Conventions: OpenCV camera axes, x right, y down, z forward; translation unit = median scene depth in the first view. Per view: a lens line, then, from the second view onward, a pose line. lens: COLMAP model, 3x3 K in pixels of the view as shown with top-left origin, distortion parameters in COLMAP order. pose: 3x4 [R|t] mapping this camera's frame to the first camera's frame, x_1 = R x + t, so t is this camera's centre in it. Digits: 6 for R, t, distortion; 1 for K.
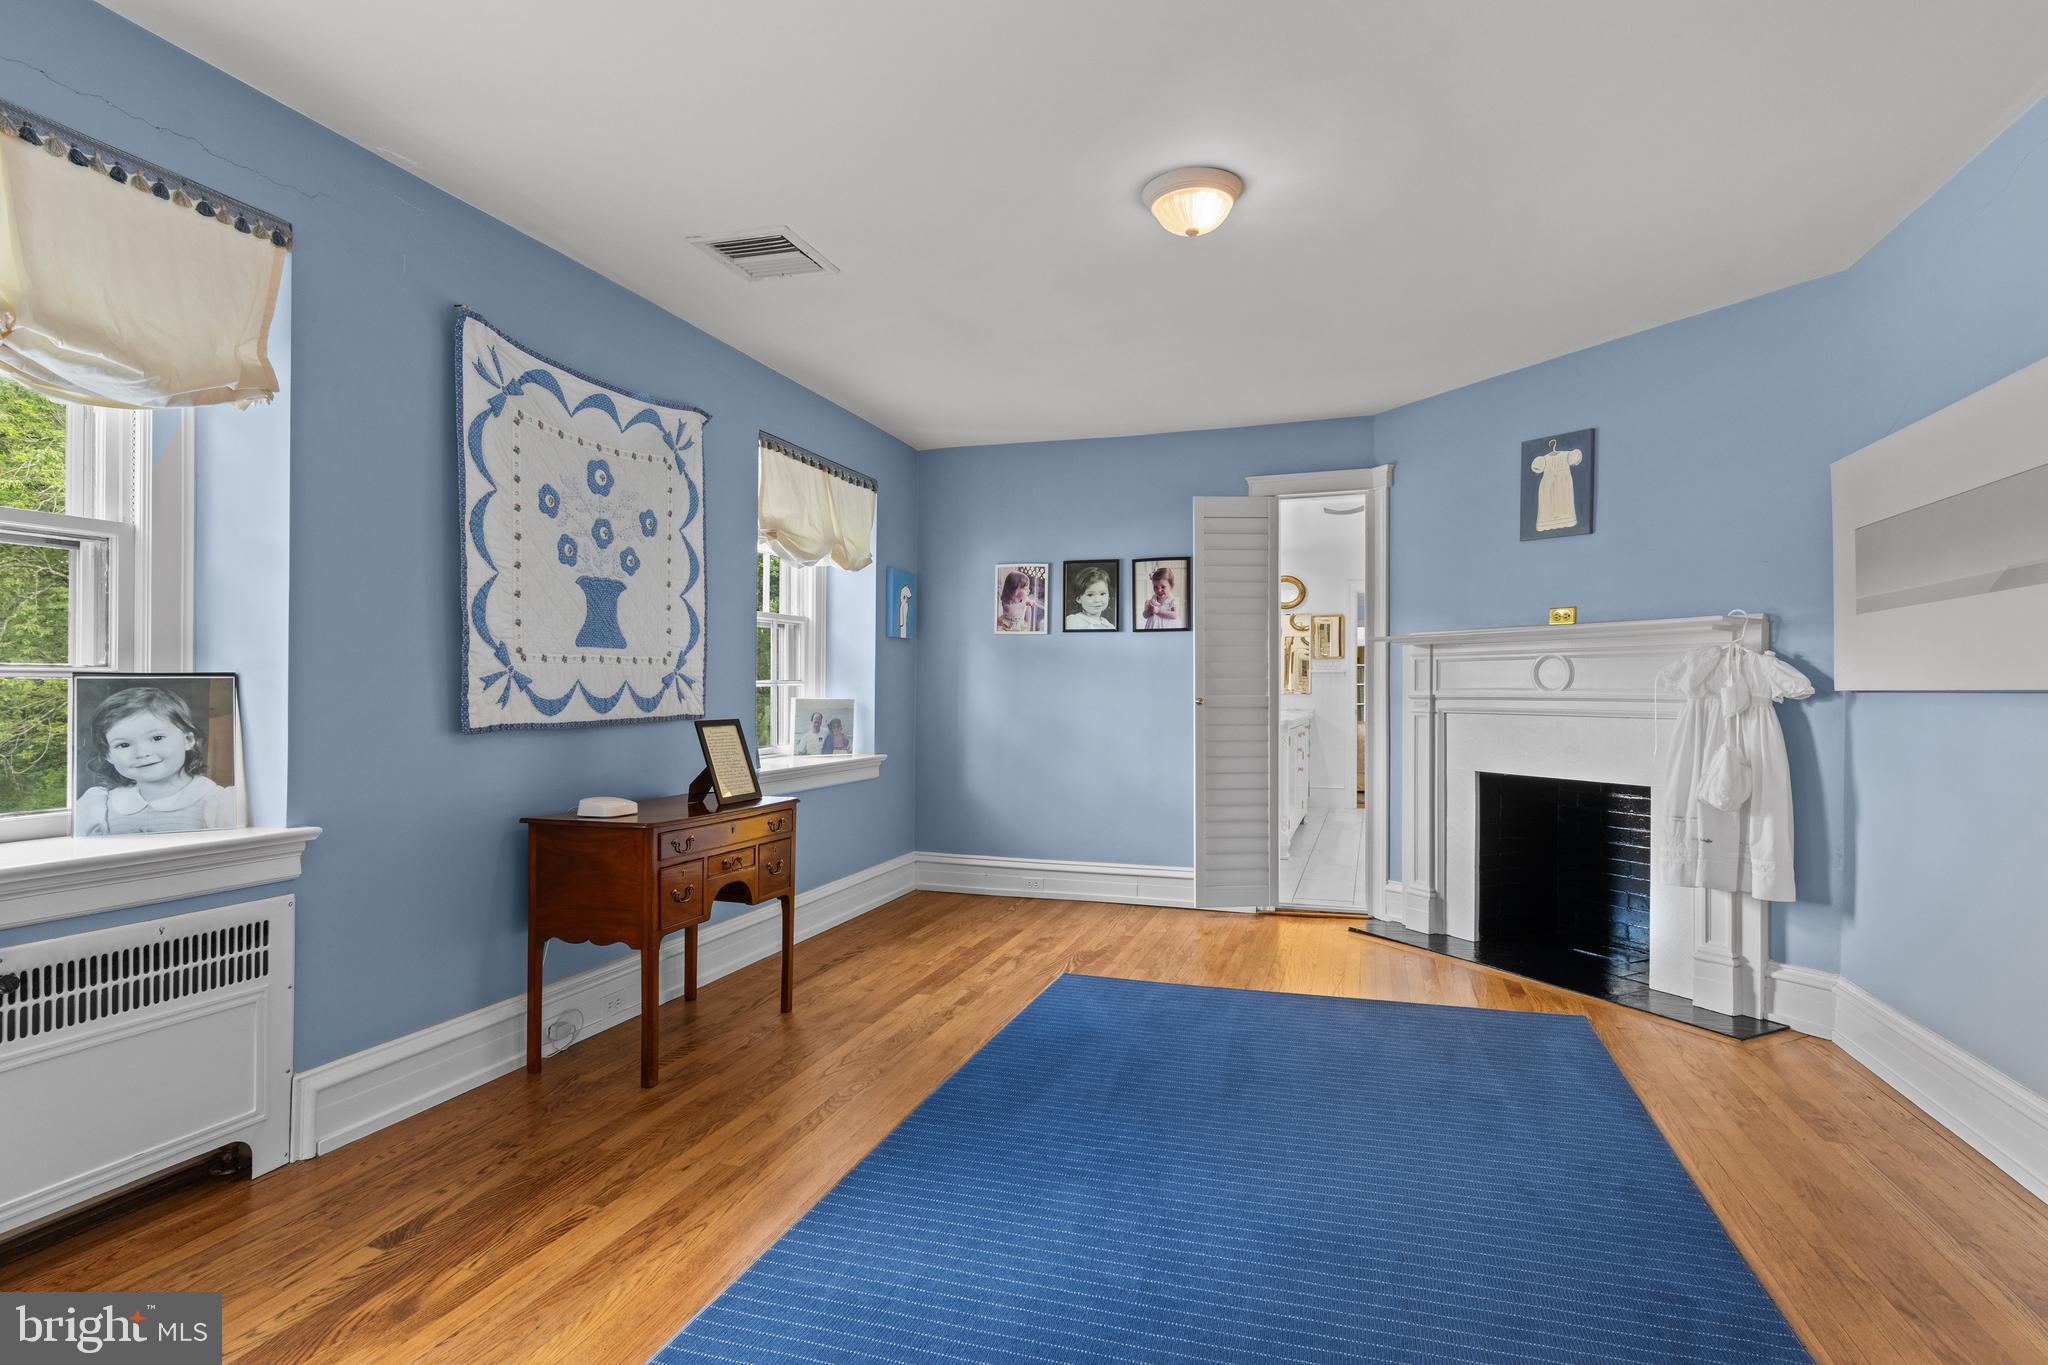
lens RADIAL K [[1041.8, 0, 1020.2], [0, 1041.8, 687.8], [0, 0, 1]] dist [-0.001175, -0.000094]
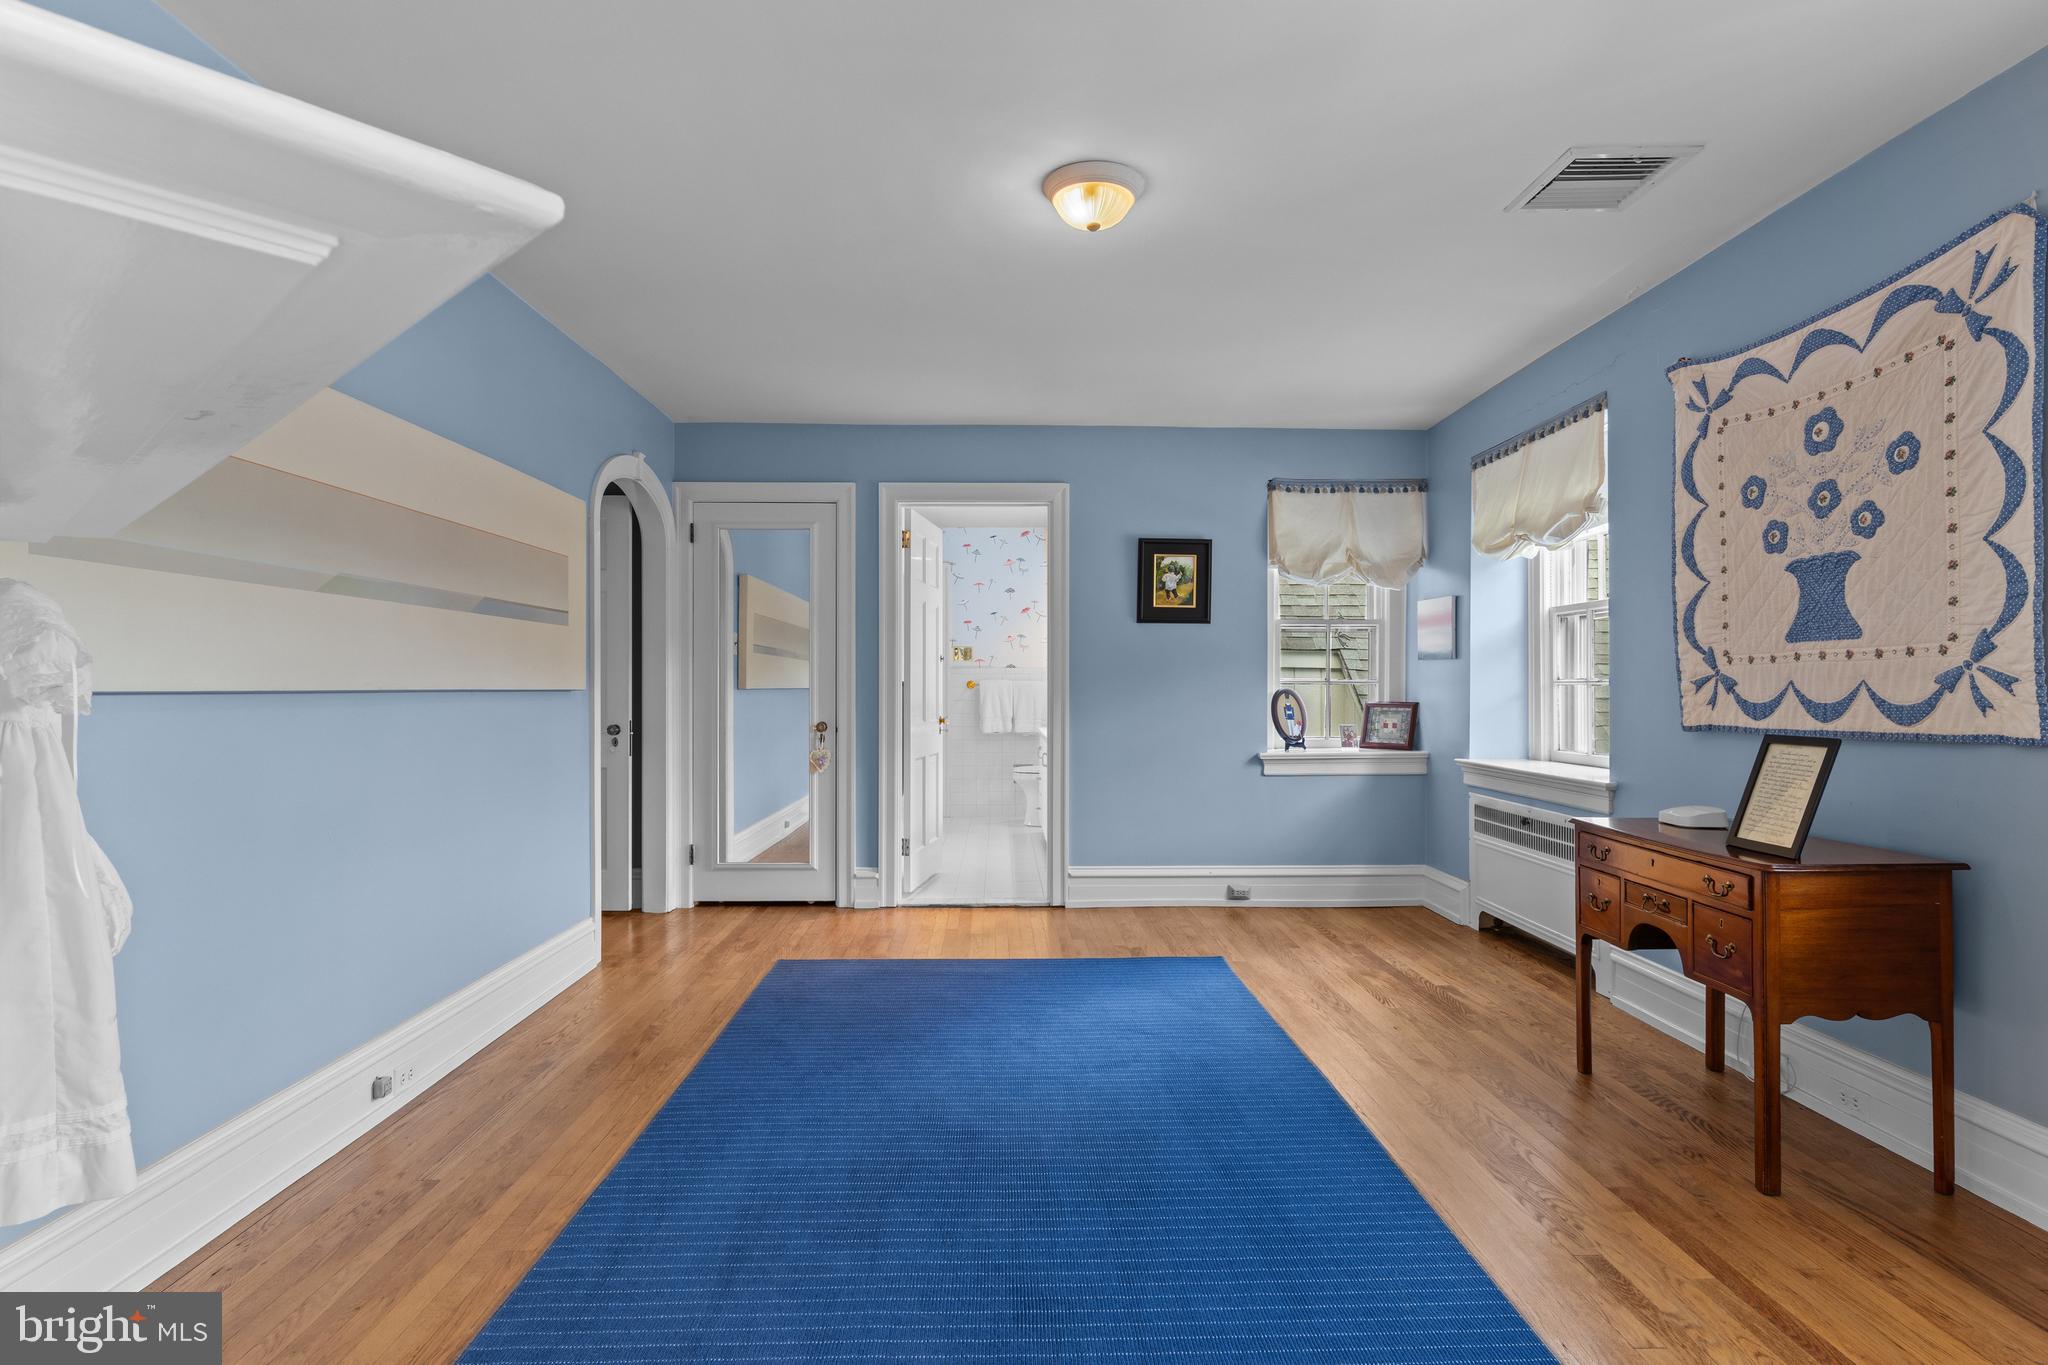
lens RADIAL K [[1041.8, 0, 1023.2], [0, 1041.8, 684.1], [0, 0, 1]] dist [-0.001175, -0.000094]
pose [[-0.942104, -0.003395, -0.335303, 0.461369], [-0.001686, 0.999984, -0.005387, 0.000532], [0.335316, -0.004510, -0.942095, 1.576367]]
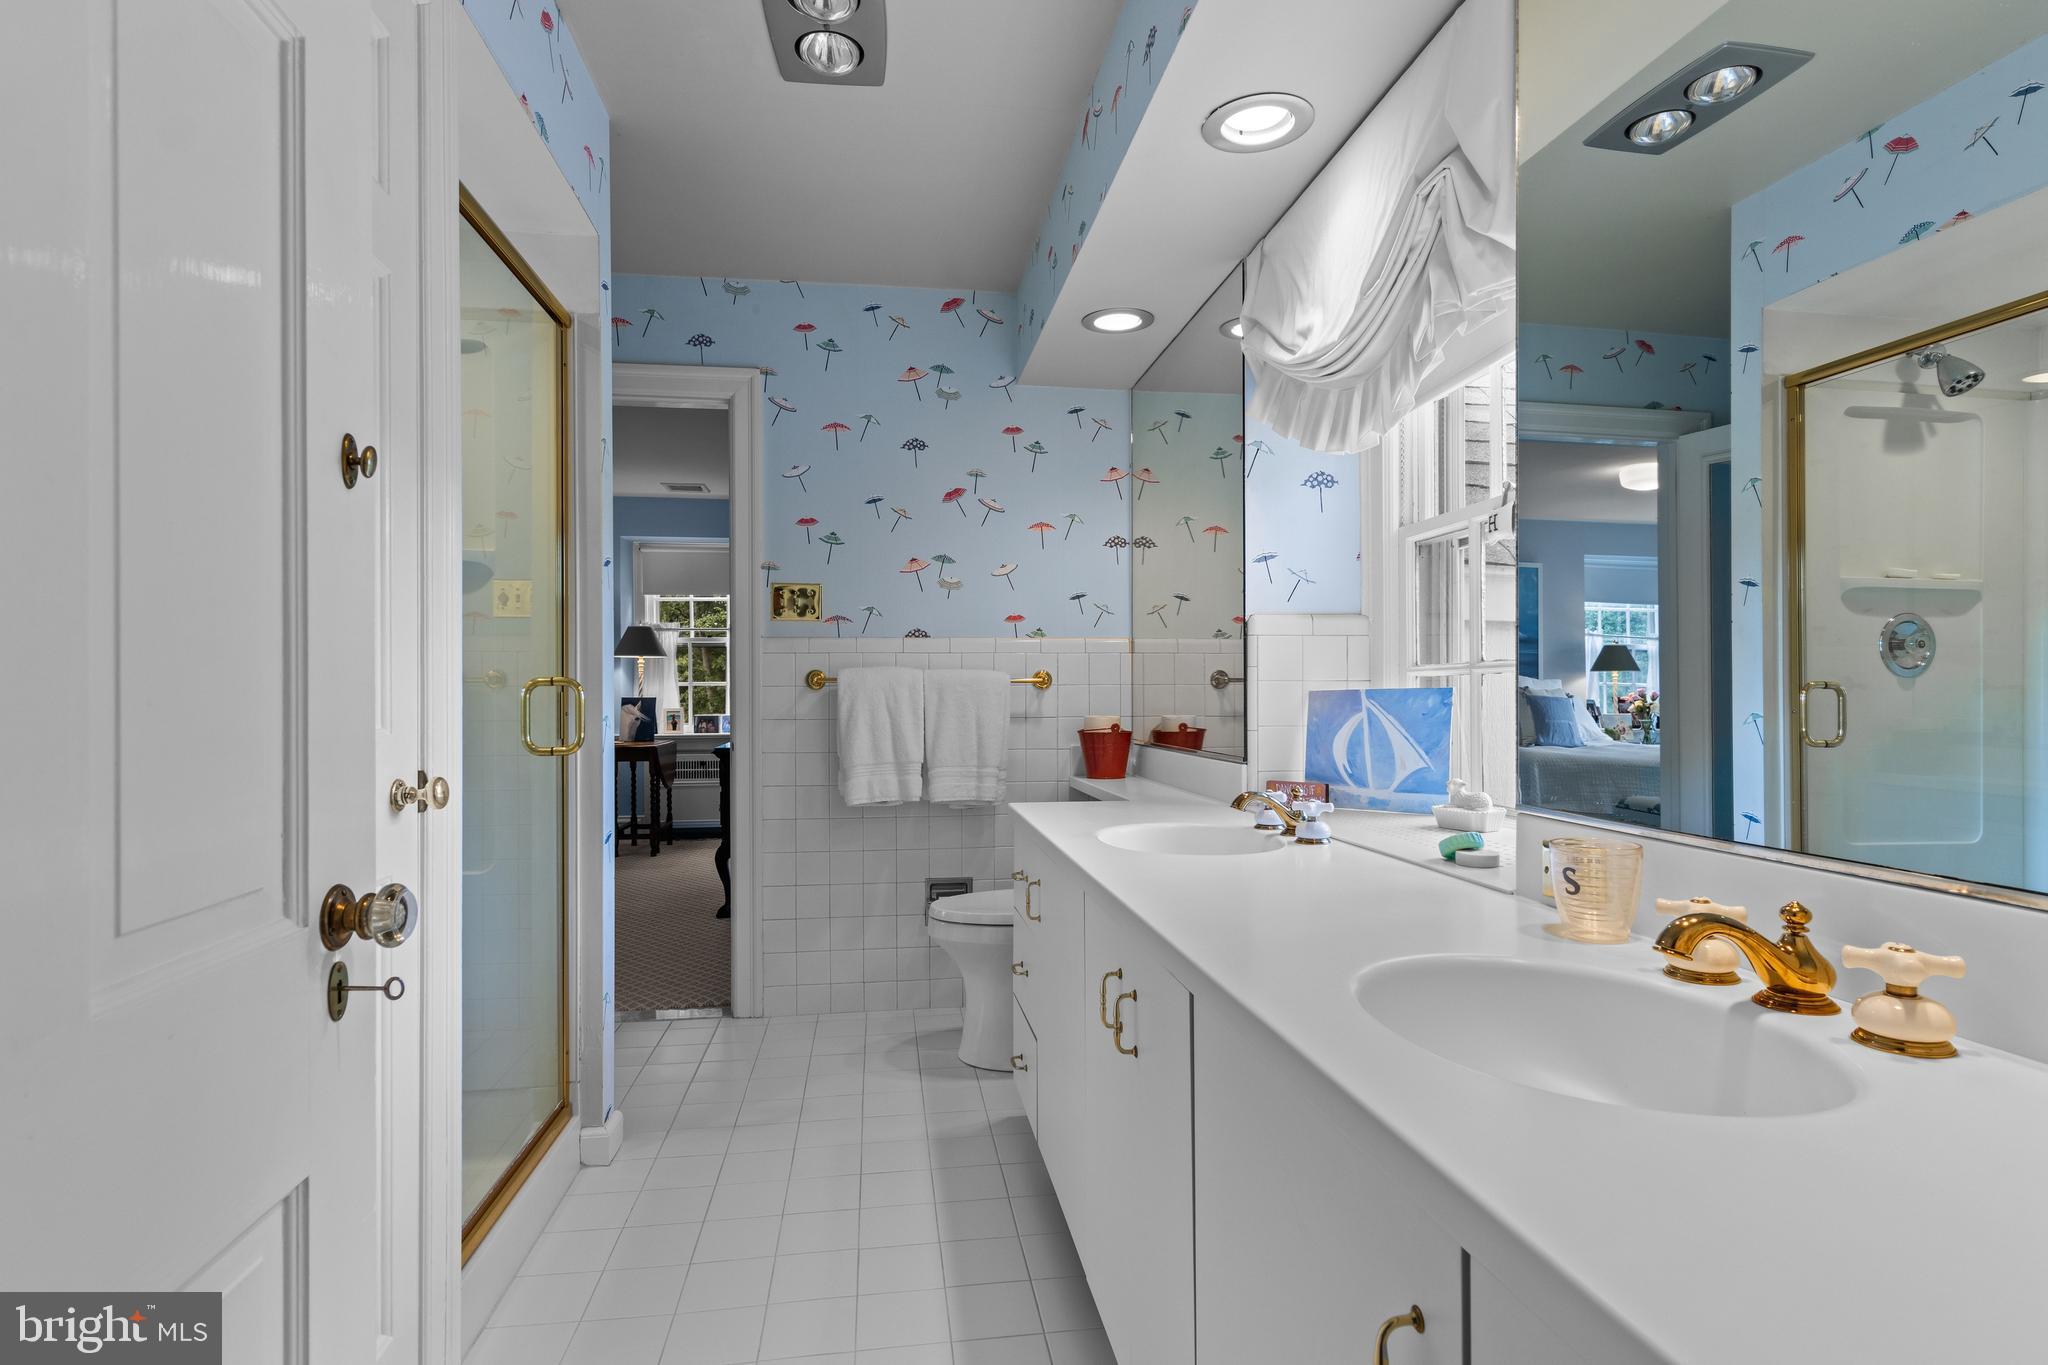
lens RADIAL K [[1041.8, 0, 1026.6], [0, 1041.8, 686.6], [0, 0, 1]] dist [-0.001175, -0.000094]
pose [[-0.889540, -0.002179, -0.456852, 0.334547], [-0.000346, 0.999992, -0.004095, 0.000105], [0.456858, -0.003484, -0.889533, 1.171139]]
